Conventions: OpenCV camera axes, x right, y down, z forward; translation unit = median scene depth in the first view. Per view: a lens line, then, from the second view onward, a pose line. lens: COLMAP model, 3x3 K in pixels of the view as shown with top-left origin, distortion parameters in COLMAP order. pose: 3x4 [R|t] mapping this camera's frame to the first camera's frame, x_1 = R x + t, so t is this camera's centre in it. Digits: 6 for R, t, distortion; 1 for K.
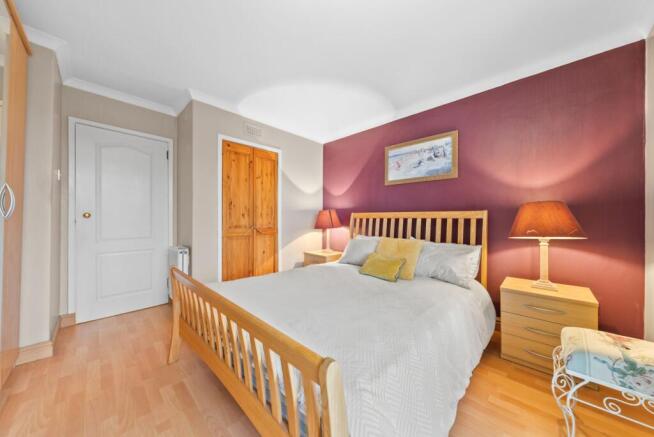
lens RADIAL K [[224.0, 0, 324.0], [0, 224.0, 219.2], [0, 0, 1]] dist [0.000003, -0.000029]
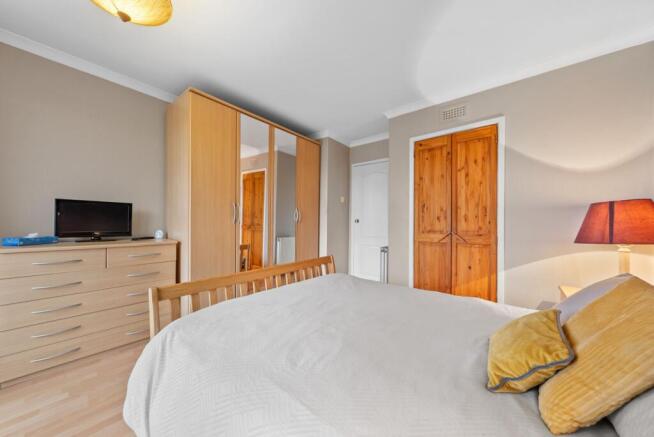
lens RADIAL K [[224.0, 0, 323.3], [0, 224.0, 221.9], [0, 0, 1]] dist [0.000003, -0.000029]
pose [[0.119360, -0.007197, -0.992825, 0.433579], [0.000923, 0.999974, -0.007138, 0.001181], [0.992851, -0.000064, 0.119364, 0.450949]]
